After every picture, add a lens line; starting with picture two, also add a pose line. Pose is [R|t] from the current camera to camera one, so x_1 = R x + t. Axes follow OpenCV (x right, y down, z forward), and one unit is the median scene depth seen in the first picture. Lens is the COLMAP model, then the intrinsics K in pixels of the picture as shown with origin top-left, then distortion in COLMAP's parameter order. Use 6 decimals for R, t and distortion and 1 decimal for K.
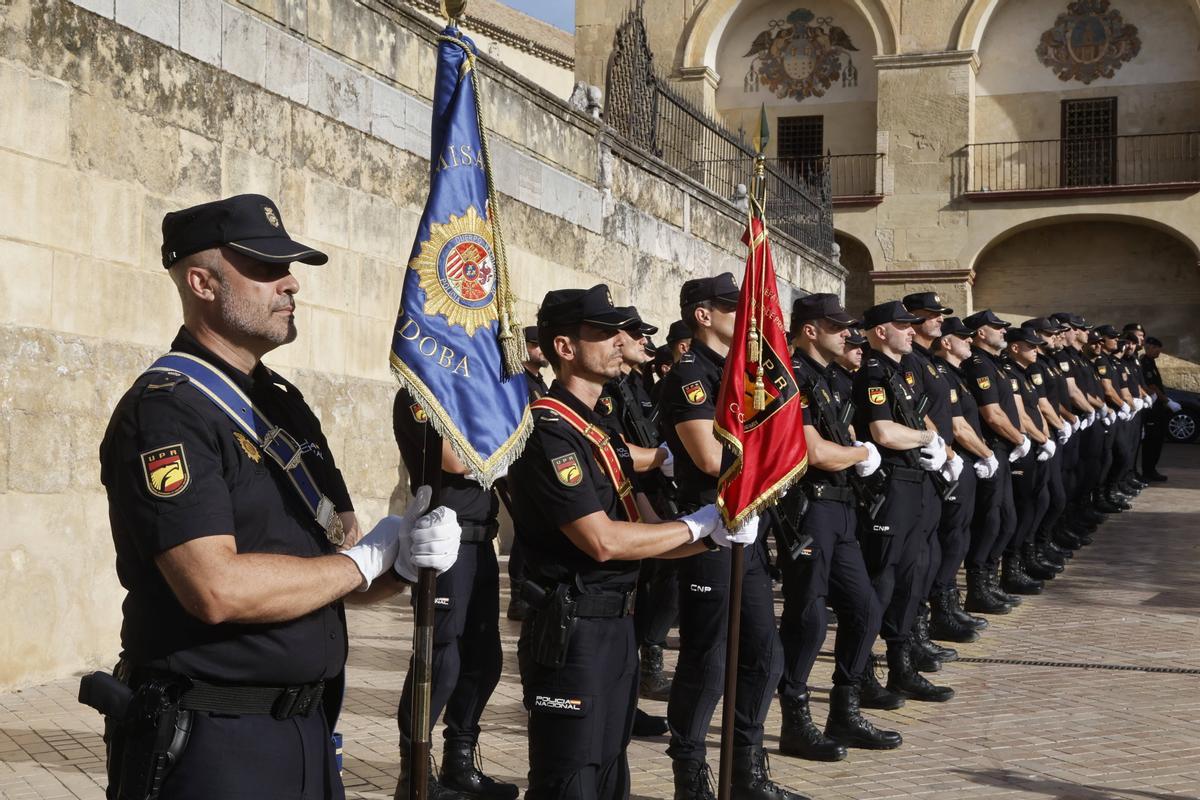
lens RADIAL K [[1959.7, 0, 600.0], [0, 1959.7, 400.0], [0, 0, 1]] dist [0.233697, 0.034767]
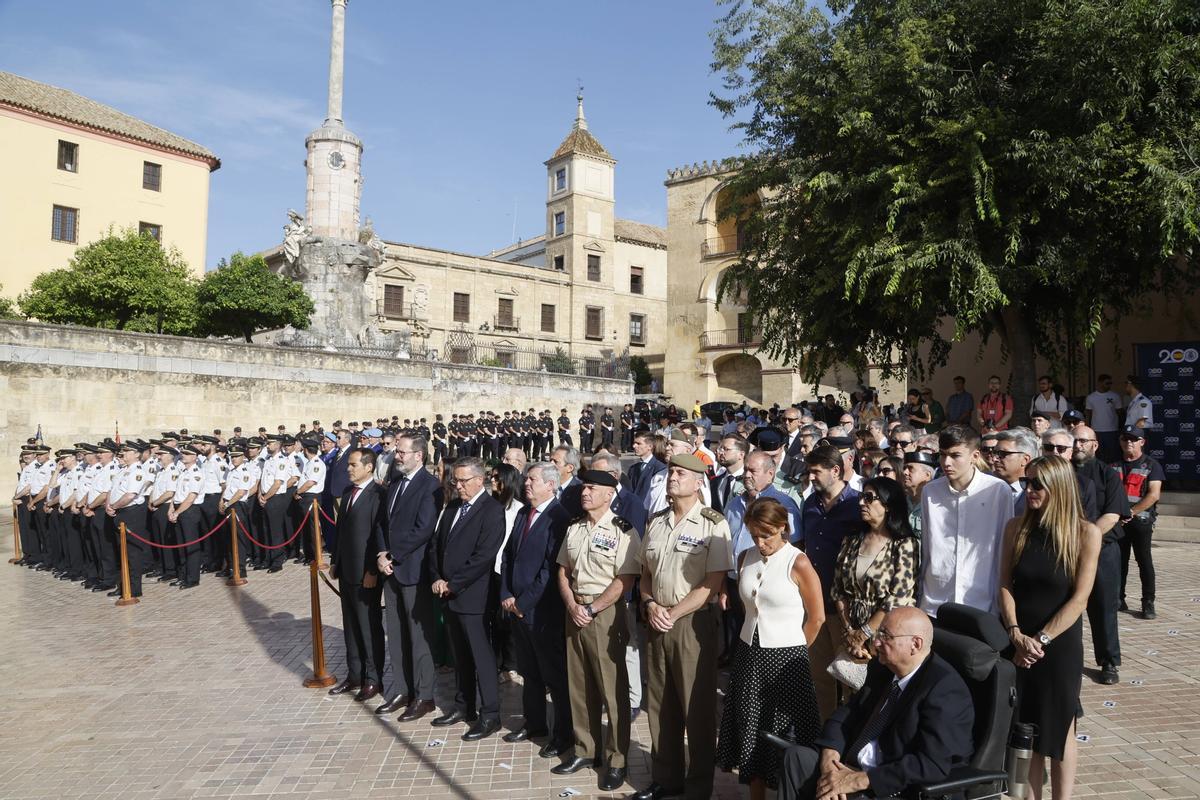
lens RADIAL K [[876.4, 0, 599.6], [0, 876.4, 415.8], [0, 0, 1]] dist [-0.115314, 0.083442]
pose [[0.919293, -0.017418, -0.393187, 0.997284], [0.022030, 0.999731, 0.007220, -0.037427], [0.392956, -0.015299, 0.919430, -0.483911]]
